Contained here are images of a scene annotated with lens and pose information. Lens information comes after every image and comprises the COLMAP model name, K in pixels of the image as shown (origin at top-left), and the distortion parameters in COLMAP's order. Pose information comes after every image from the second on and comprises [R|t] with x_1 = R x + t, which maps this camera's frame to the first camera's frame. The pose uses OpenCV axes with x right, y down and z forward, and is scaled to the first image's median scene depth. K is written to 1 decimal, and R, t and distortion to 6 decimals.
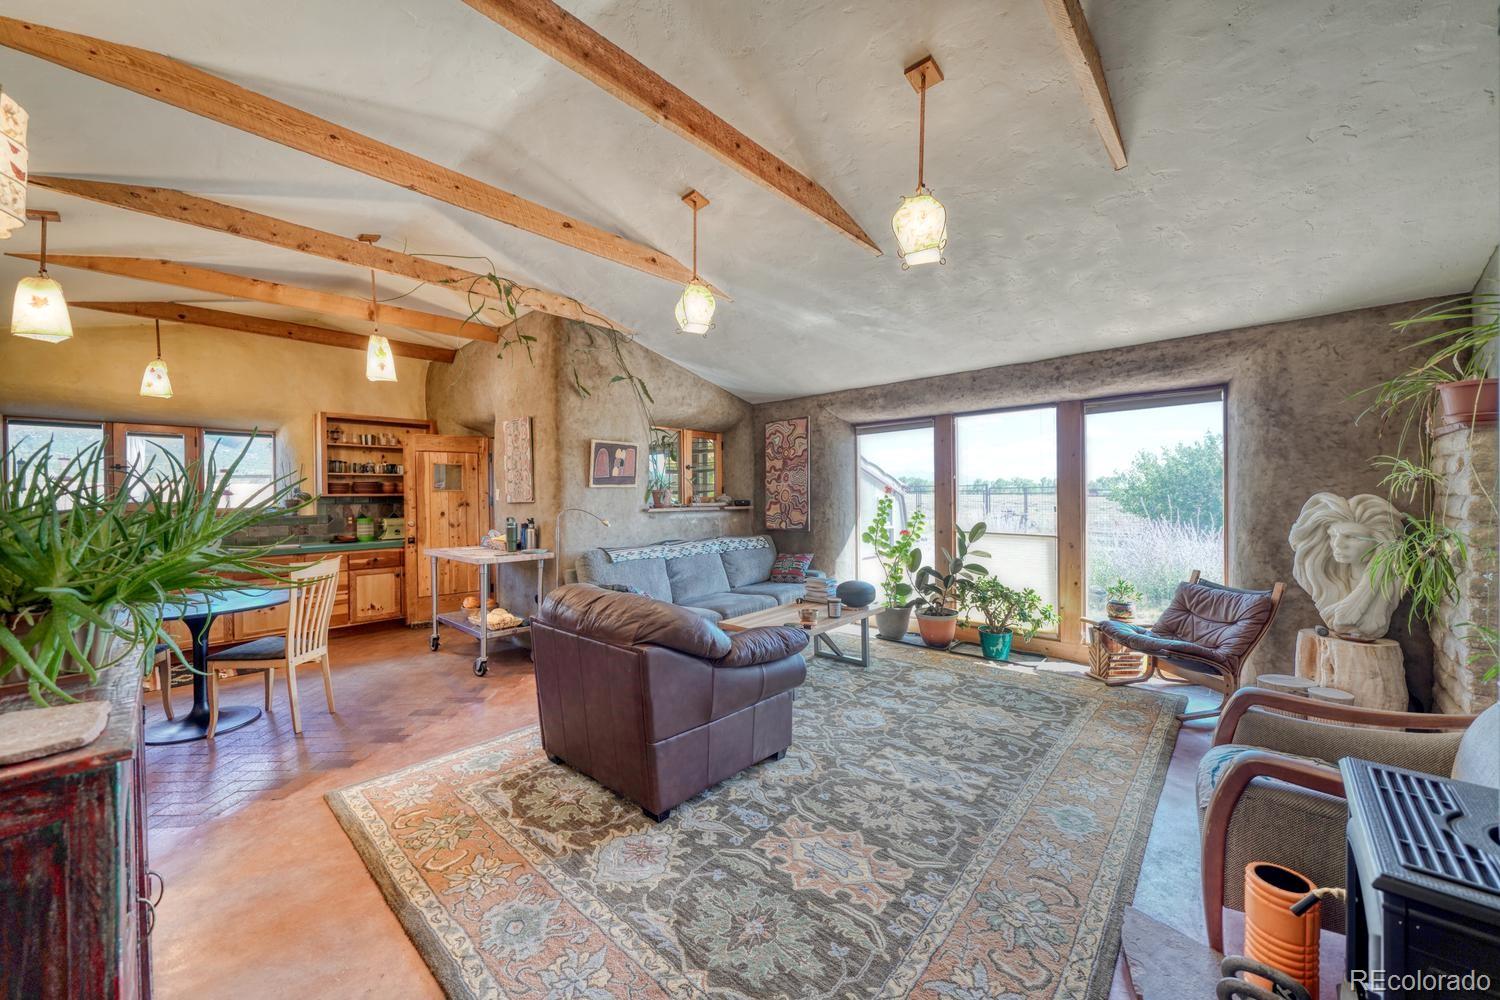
lens RADIAL K [[549.9, 0, 744.6], [0, 549.9, 497.0], [0, 0, 1]] dist [-0.000463, -0.000089]
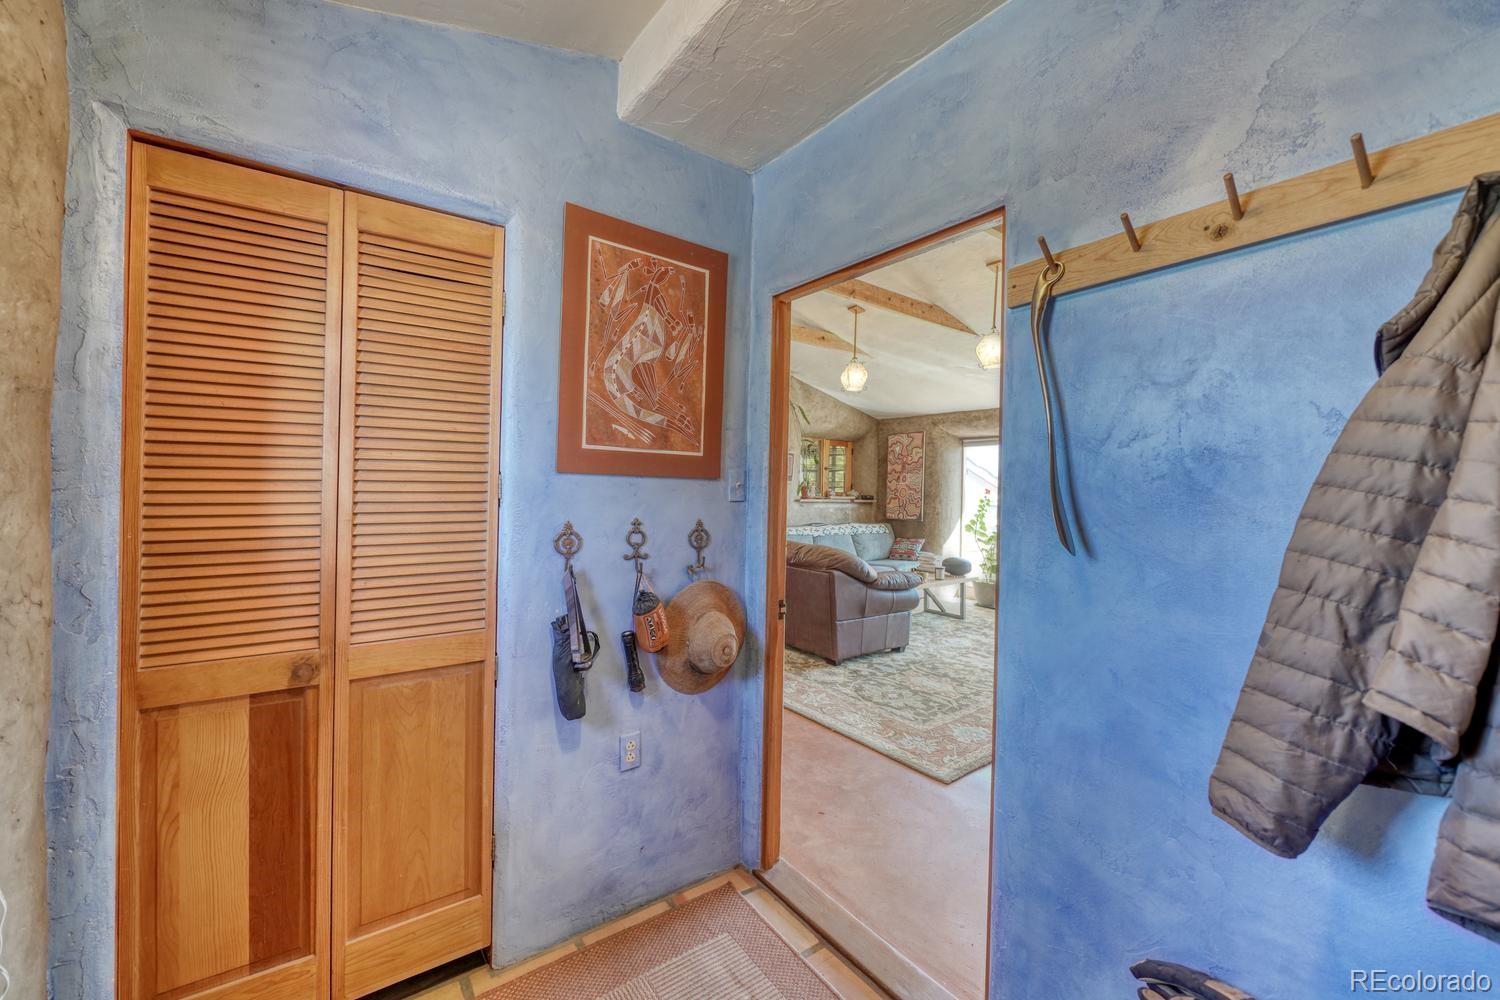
lens RADIAL K [[574.3, 0, 743.2], [0, 574.3, 489.9], [0, 0, 1]] dist [-0.000519, 0.000139]
pose [[0.983141, 0.029334, -0.180479, -0.069288], [-0.029664, 0.999560, 0.000870, 0.000835], [0.180425, 0.004498, 0.983578, -0.515116]]
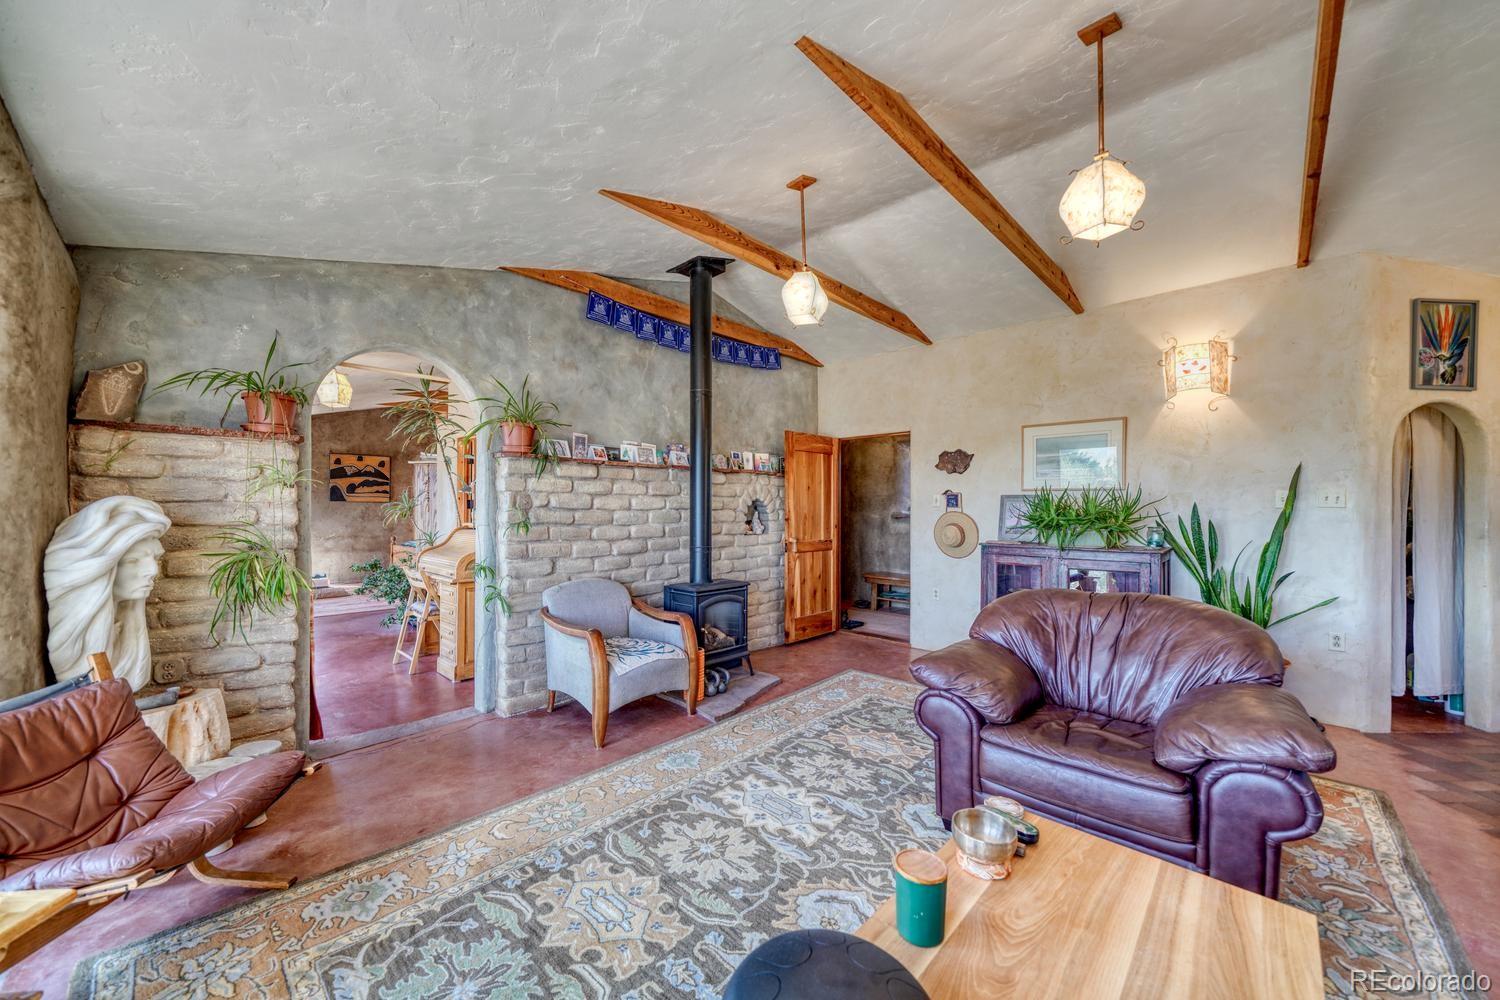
lens RADIAL K [[555.1, 0, 734.0], [0, 555.1, 508.0], [0, 0, 1]] dist [-0.008528, -0.000008]
pose [[-0.999464, 0.005682, 0.032251, 0.229508], [0.005670, 0.999984, -0.000458, 0.007789], [-0.032253, -0.000275, -0.999480, 1.191362]]
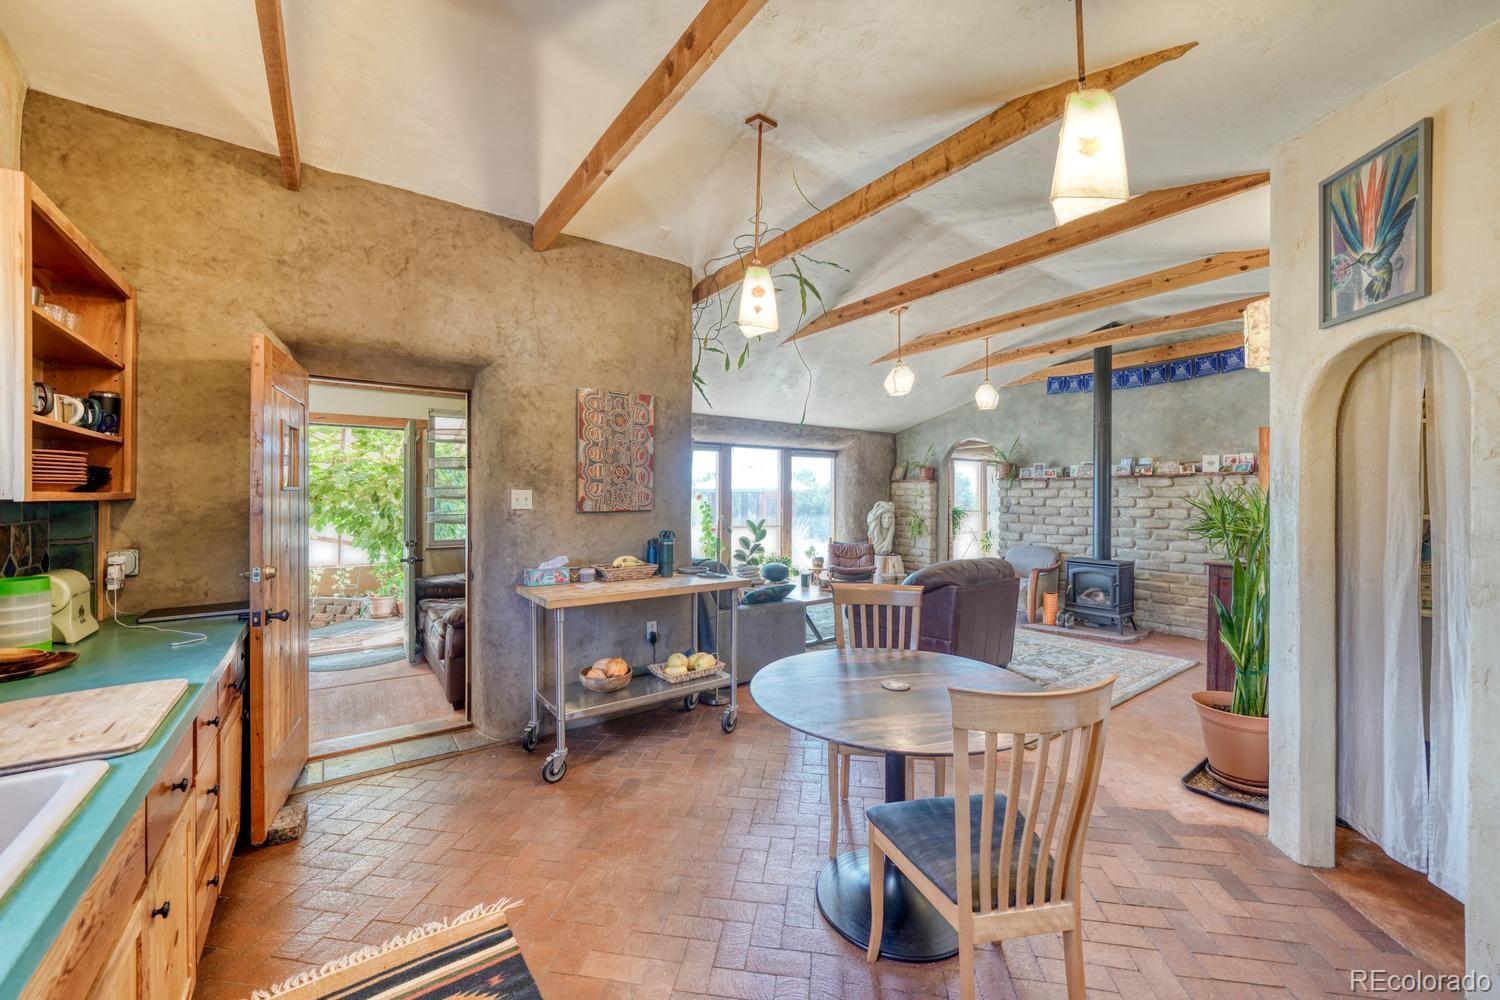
lens RADIAL K [[574.3, 0, 743.2], [0, 574.3, 489.9], [0, 0, 1]] dist [-0.000519, 0.000139]
pose [[0.203857, 0.020641, 0.978783, -1.259816], [-0.002669, 0.999786, -0.020528, -0.002695], [-0.978997, 0.001572, 0.203868, 0.791718]]
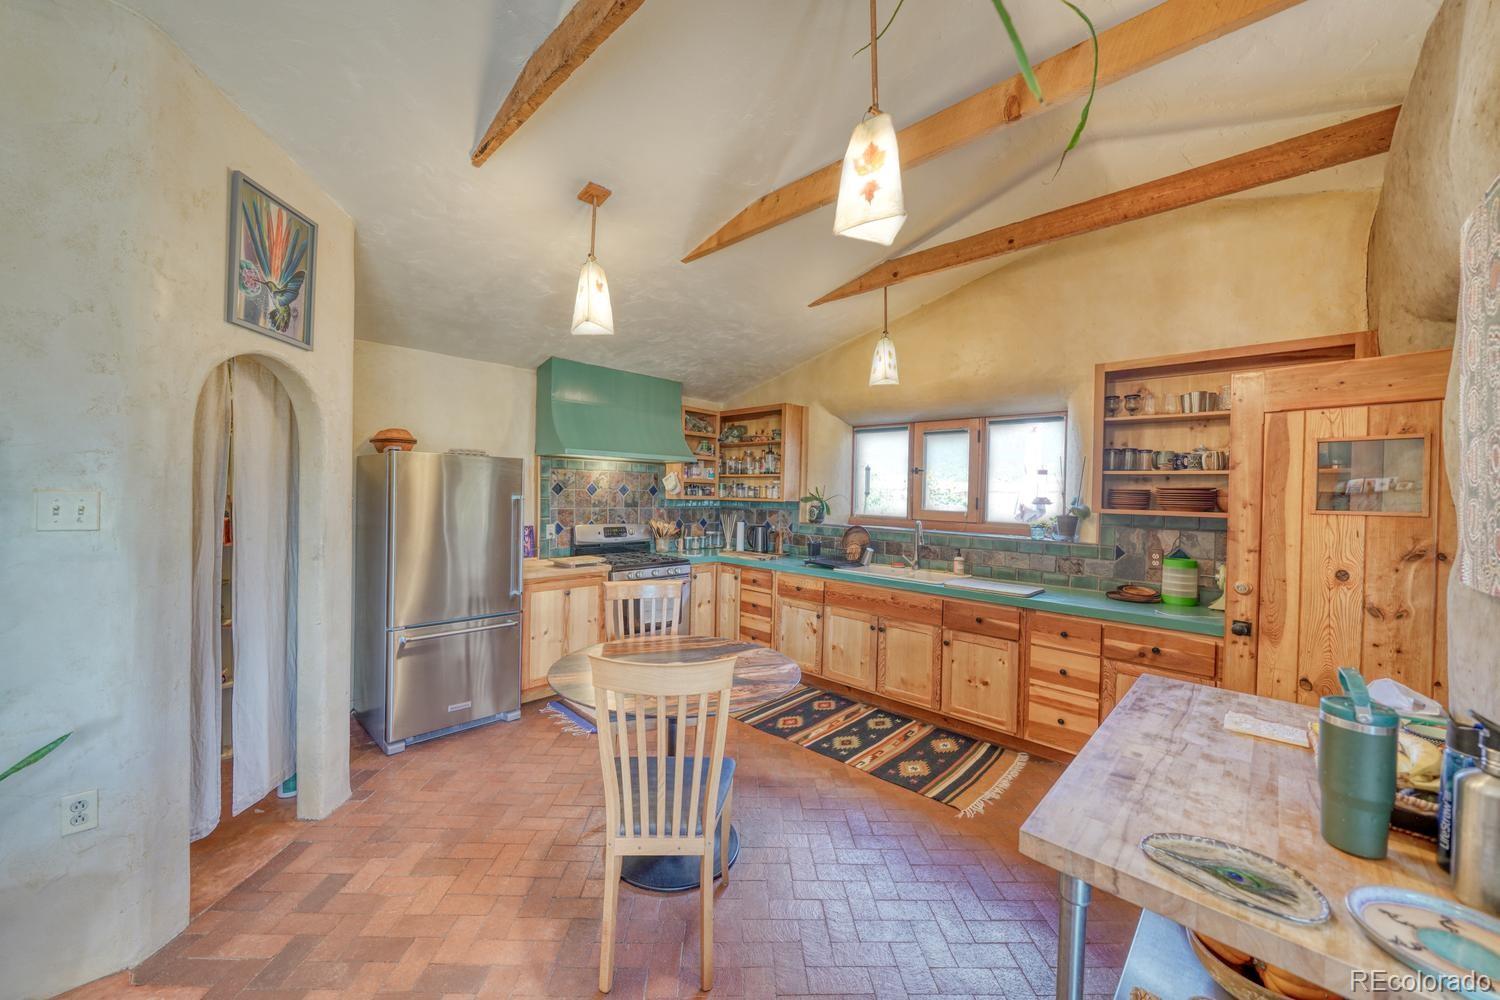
lens RADIAL K [[562.8, 0, 746.5], [0, 562.8, 497.9], [0, 0, 1]] dist [-0.000494, -0.000097]
pose [[-0.019385, 0.021932, -0.999571, -0.229659], [-0.022353, 0.999500, 0.022364, -0.028138], [0.999562, 0.022777, -0.018885, 0.839761]]
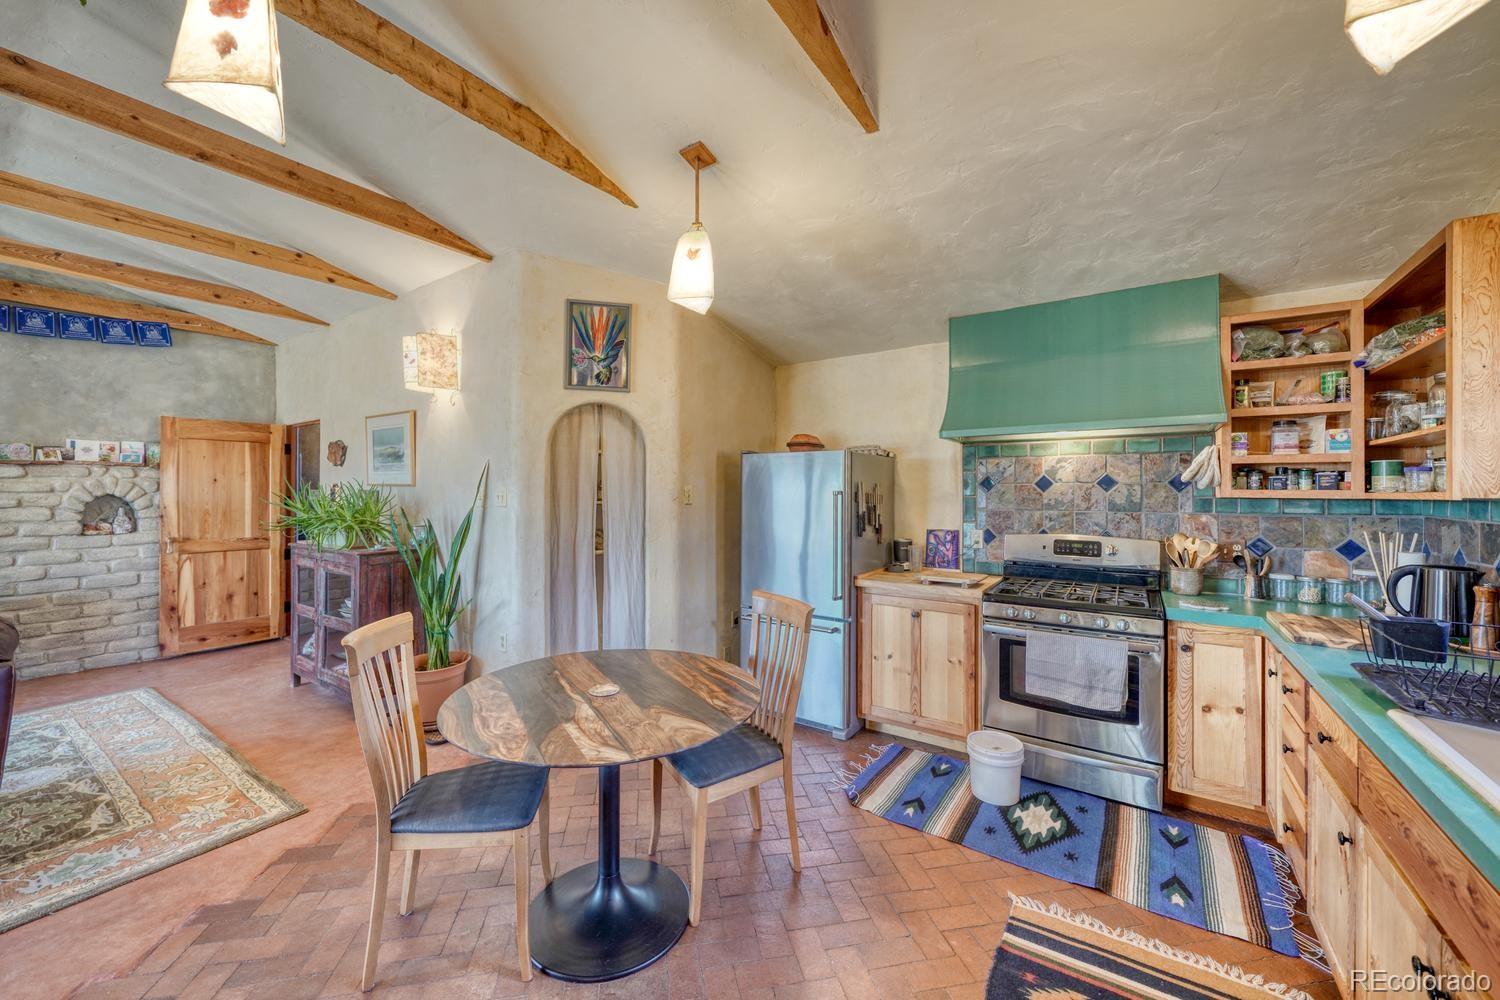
lens RADIAL K [[574.3, 0, 743.2], [0, 574.3, 489.9], [0, 0, 1]] dist [-0.000519, 0.000139]
pose [[-0.990379, 0.009598, -0.138049, -0.815216], [0.009472, 0.999954, 0.001573, -0.009978], [0.138057, 0.000250, -0.990424, 1.230903]]
